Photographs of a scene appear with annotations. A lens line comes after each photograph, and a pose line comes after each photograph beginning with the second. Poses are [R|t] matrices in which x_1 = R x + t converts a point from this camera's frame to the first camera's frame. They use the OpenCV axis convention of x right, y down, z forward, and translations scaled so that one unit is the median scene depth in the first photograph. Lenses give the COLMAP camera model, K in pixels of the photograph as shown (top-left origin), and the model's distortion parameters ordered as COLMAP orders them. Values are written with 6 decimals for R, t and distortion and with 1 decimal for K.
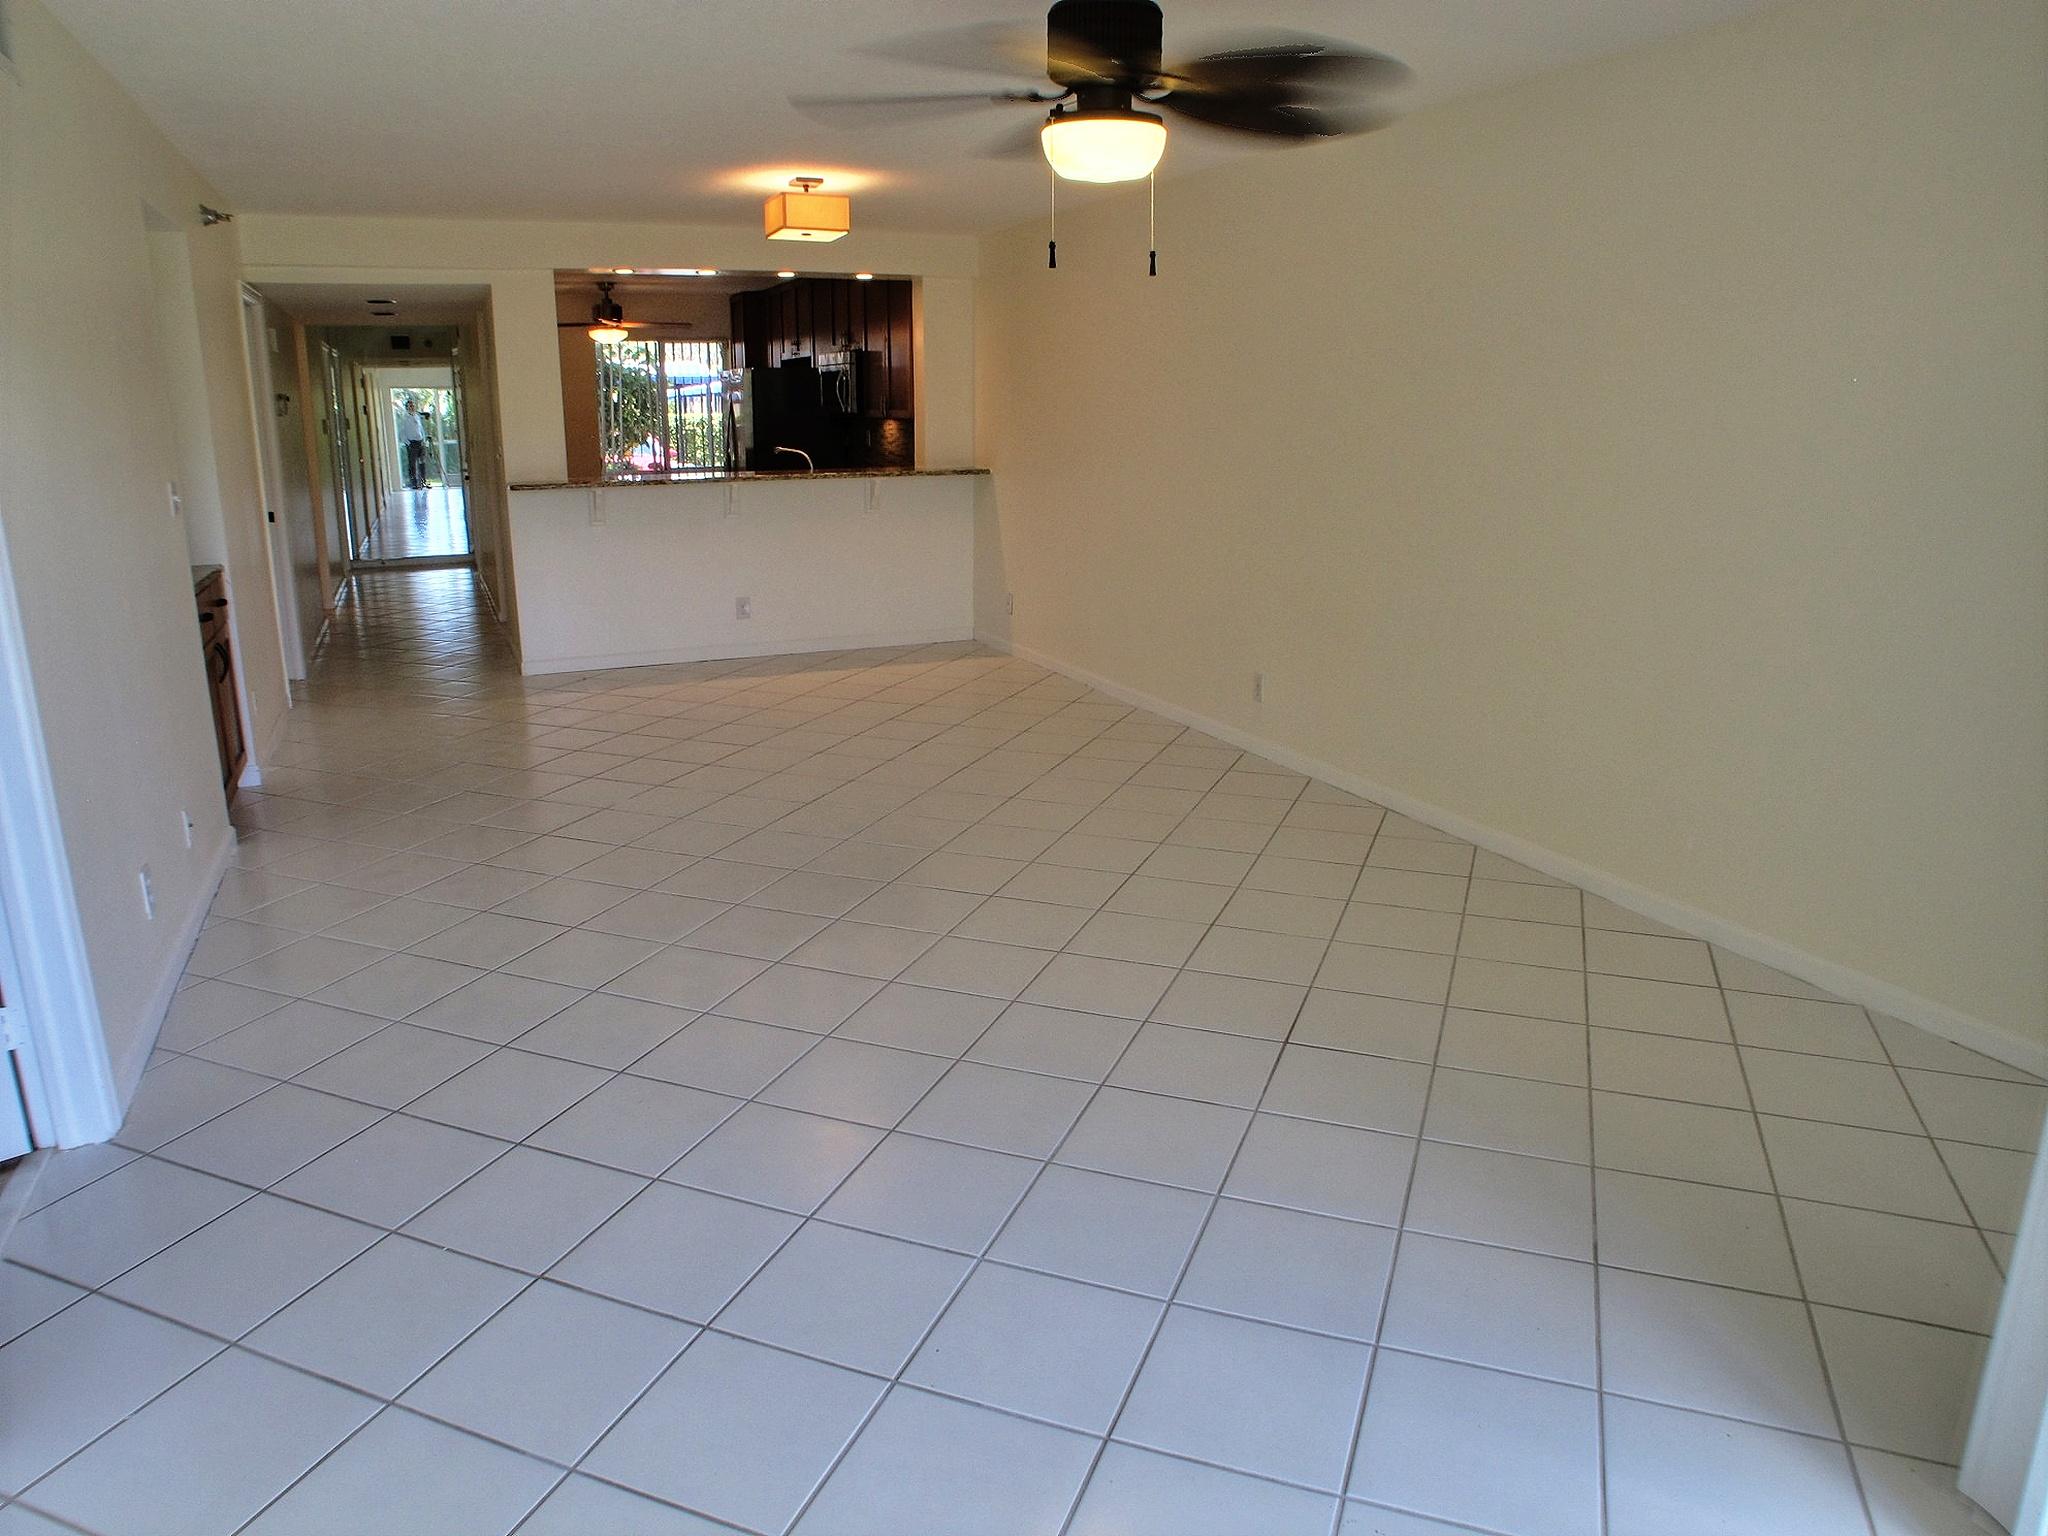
lens RADIAL K [[1352.3, 0, 1038.5], [0, 1352.3, 775.3], [0, 0, 1]] dist [-0.153761, 0.099284]
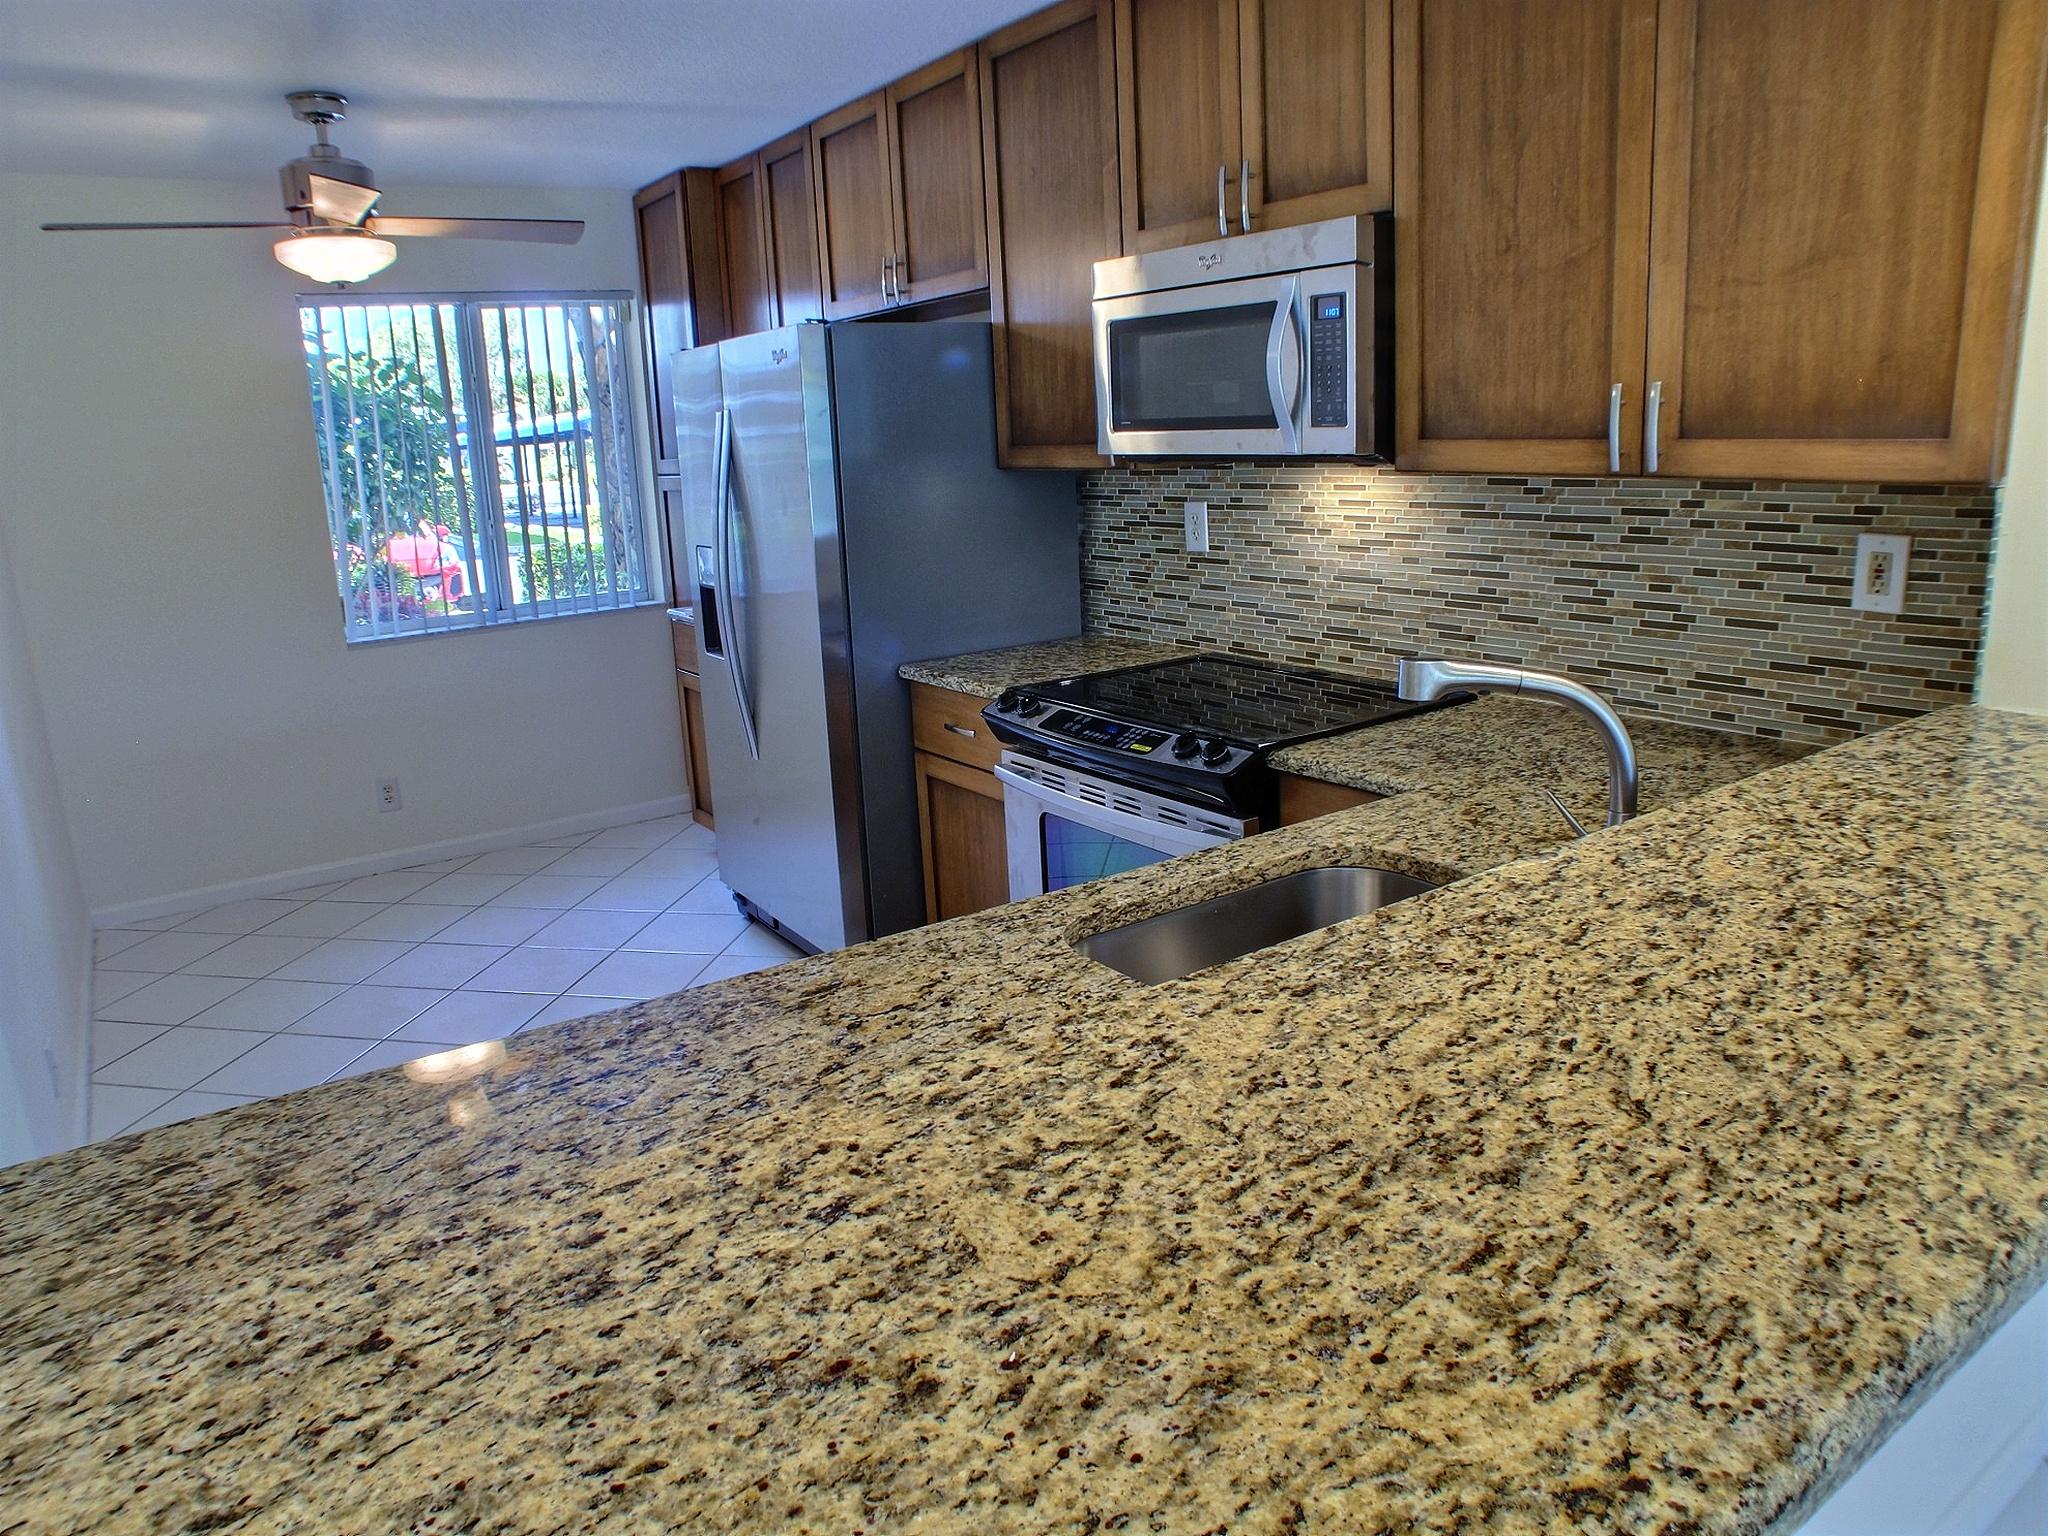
lens RADIAL K [[1352.3, 0, 1038.5], [0, 1352.3, 775.3], [0, 0, 1]] dist [-0.153761, 0.099284]
pose [[0.982071, -0.090636, 0.165291, -0.191347], [0.094337, 0.995432, -0.014663, -0.158592], [-0.163207, 0.029993, 0.986136, 0.570495]]
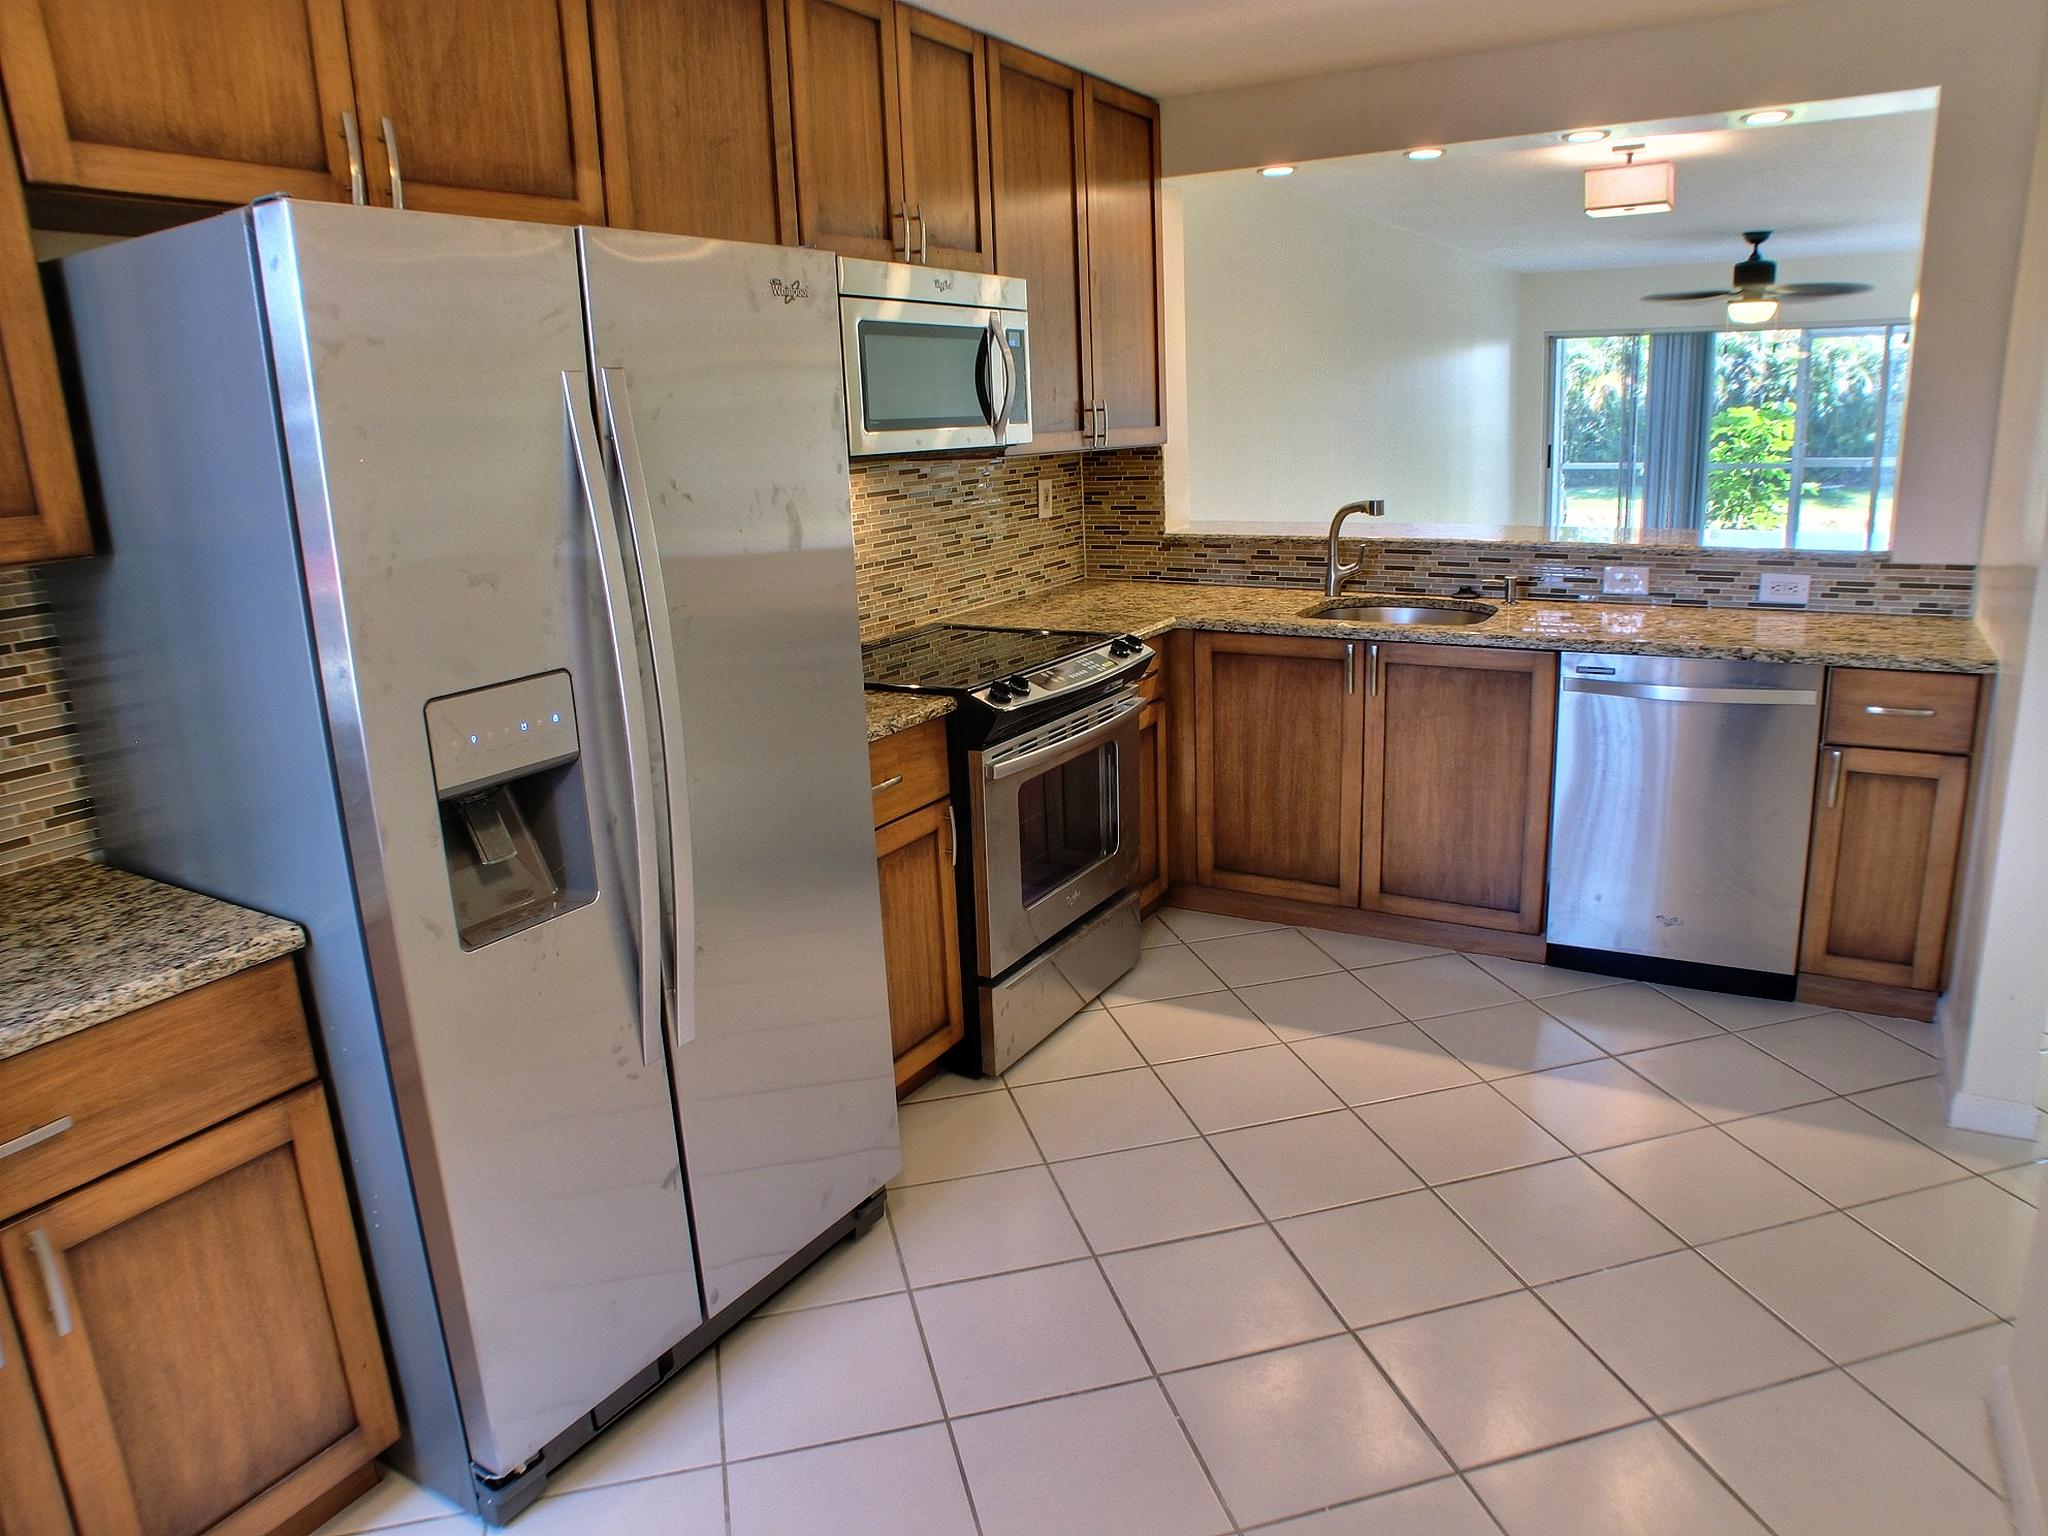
lens RADIAL K [[1352.3, 0, 1038.5], [0, 1352.3, 775.3], [0, 0, 1]] dist [-0.153761, 0.099284]
pose [[-0.569714, -0.194080, 0.798598, -0.392172], [0.258241, 0.880223, 0.398144, -0.279533], [-0.780216, 0.433059, -0.451356, 0.999644]]
